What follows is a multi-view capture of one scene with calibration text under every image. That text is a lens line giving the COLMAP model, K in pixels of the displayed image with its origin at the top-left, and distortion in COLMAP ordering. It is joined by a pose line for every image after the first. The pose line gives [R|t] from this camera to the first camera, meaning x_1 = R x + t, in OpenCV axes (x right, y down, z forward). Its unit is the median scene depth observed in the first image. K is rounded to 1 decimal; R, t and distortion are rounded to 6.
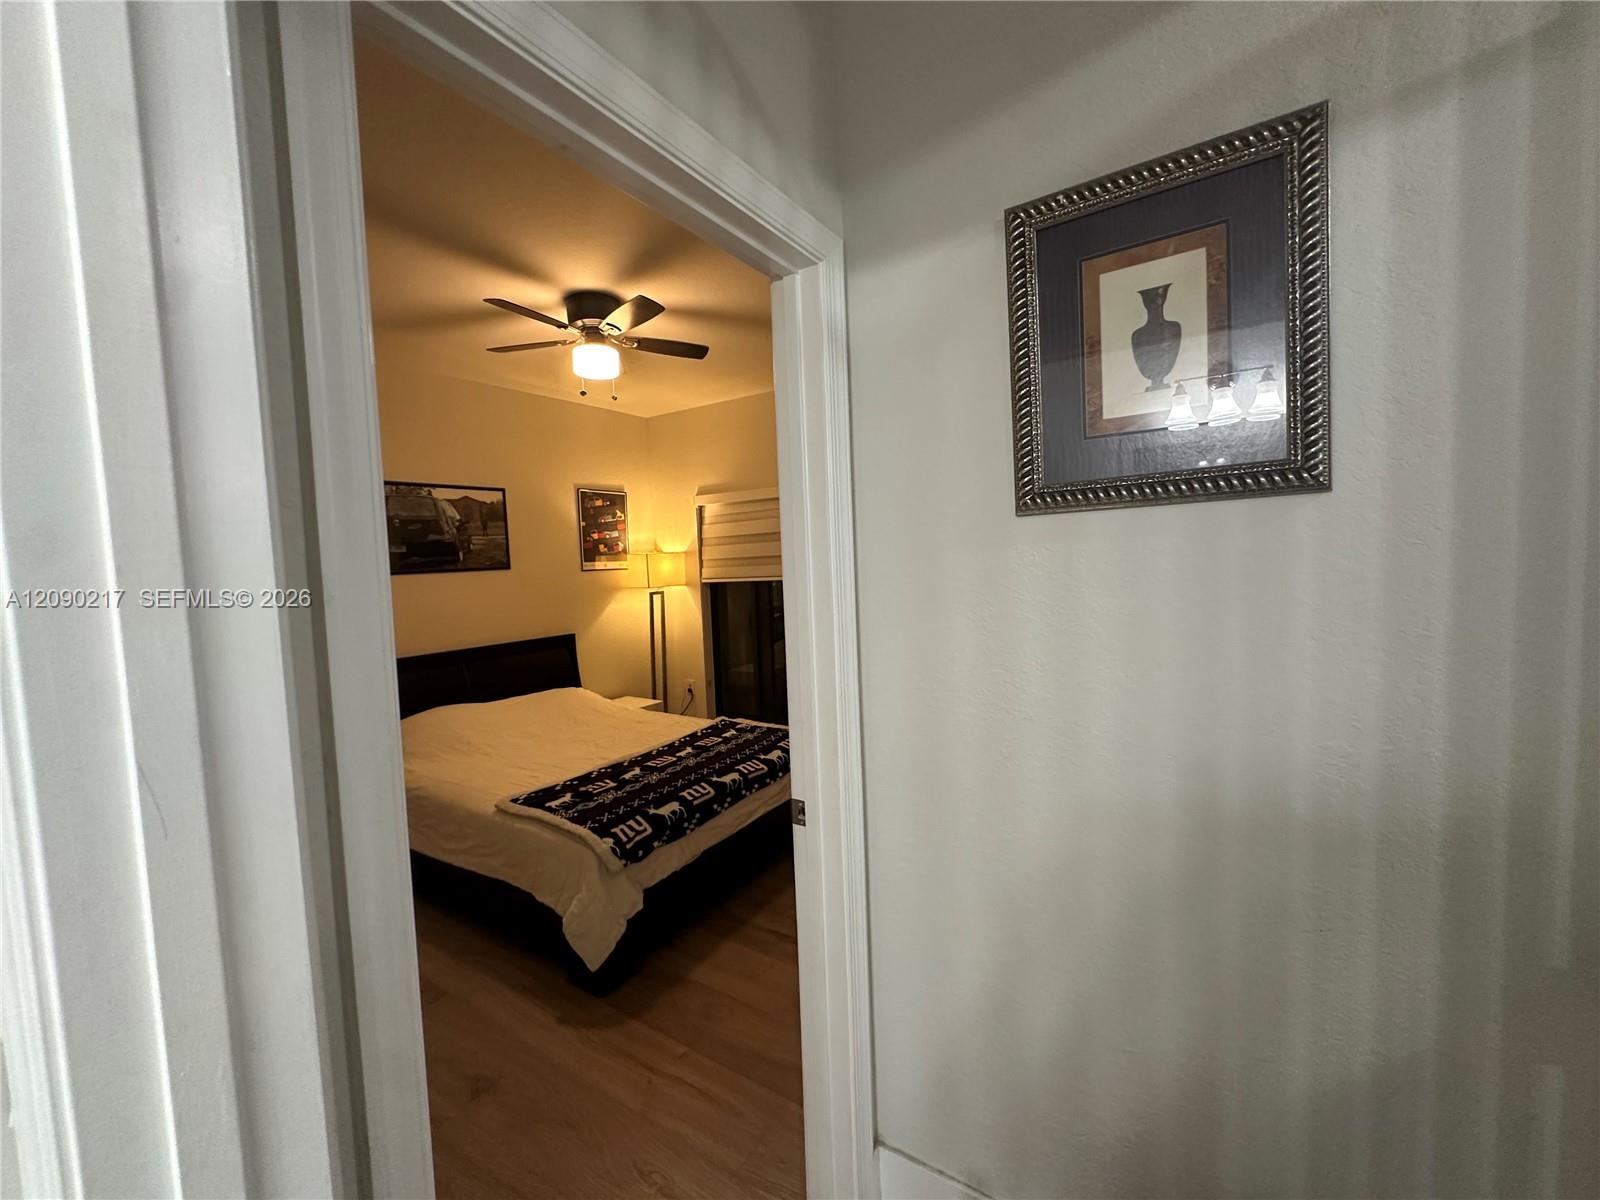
lens RADIAL K [[640.5, 0, 799.4], [0, 640.5, 595.8], [0, 0, 1]] dist [0.001964, 0.000225]
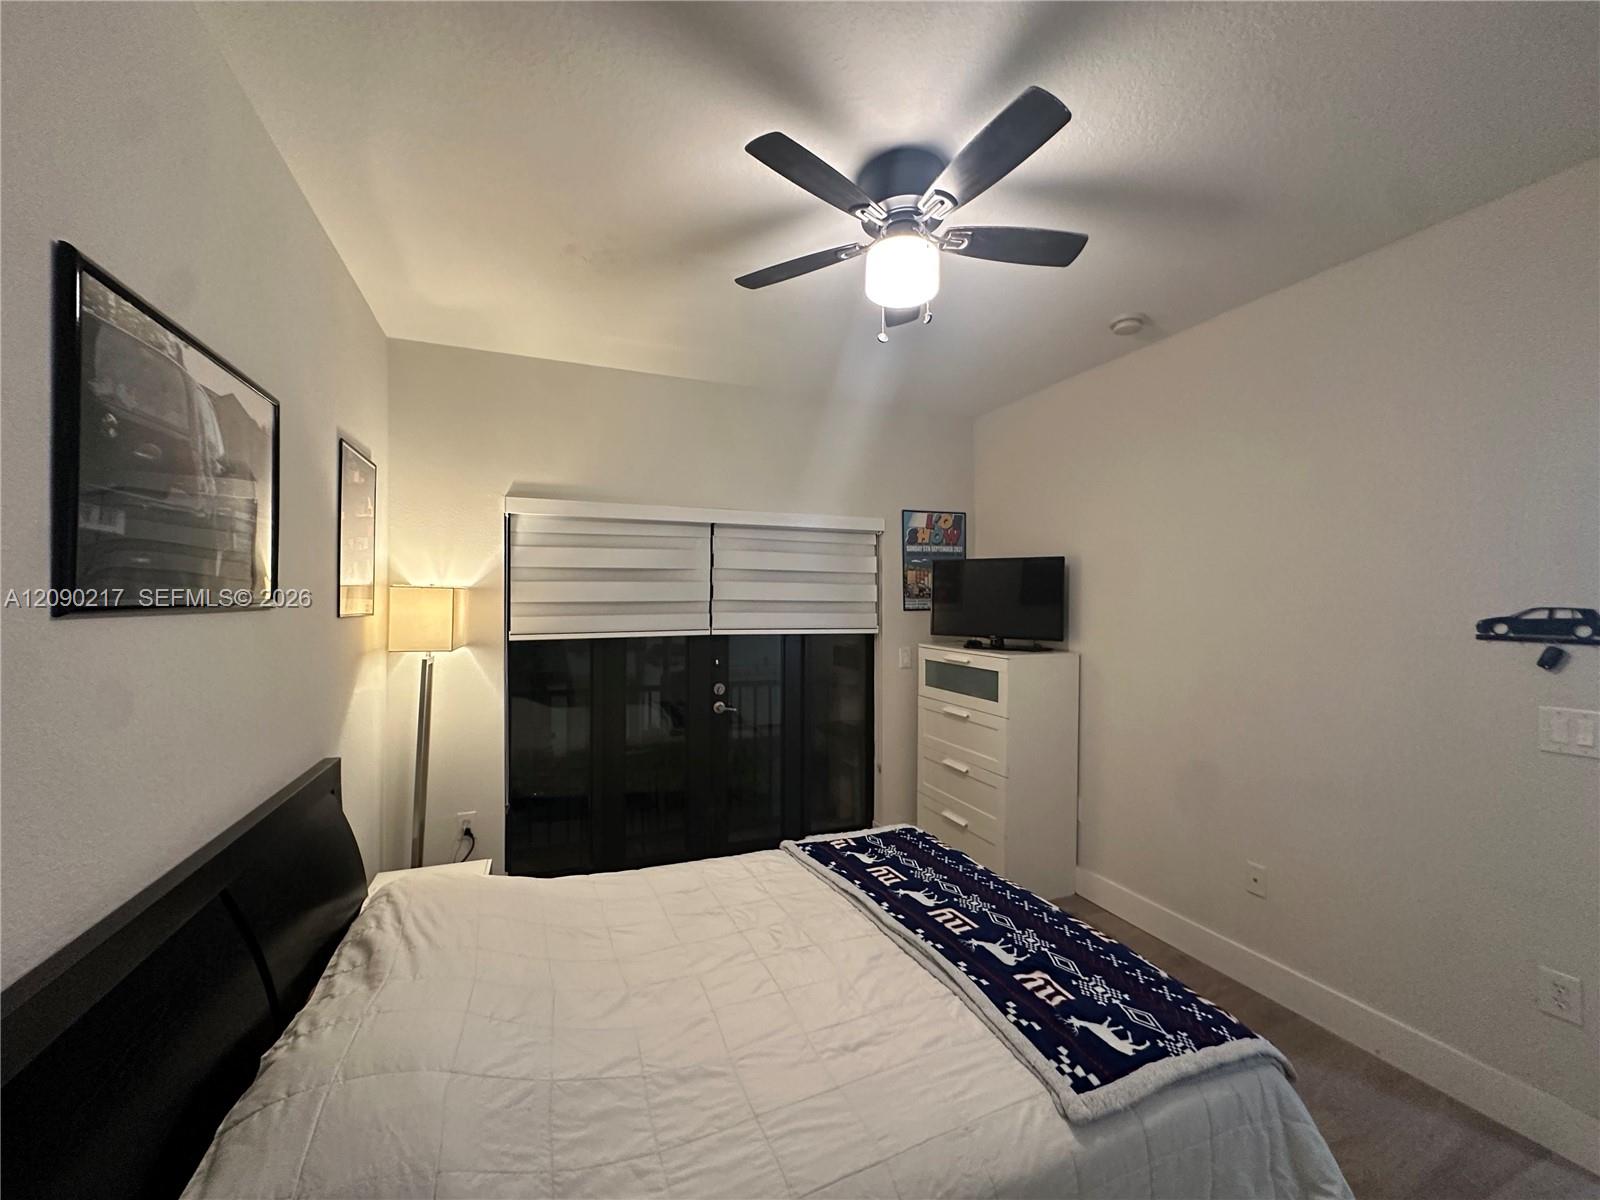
lens RADIAL K [[640.5, 0, 802.7], [0, 640.5, 594.8], [0, 0, 1]] dist [0.001964, 0.000225]
pose [[0.572866, 0.050733, 0.818078, -0.734246], [0.027195, 0.996357, -0.080832, -0.011705], [-0.819198, 0.068554, 0.569399, 0.653503]]
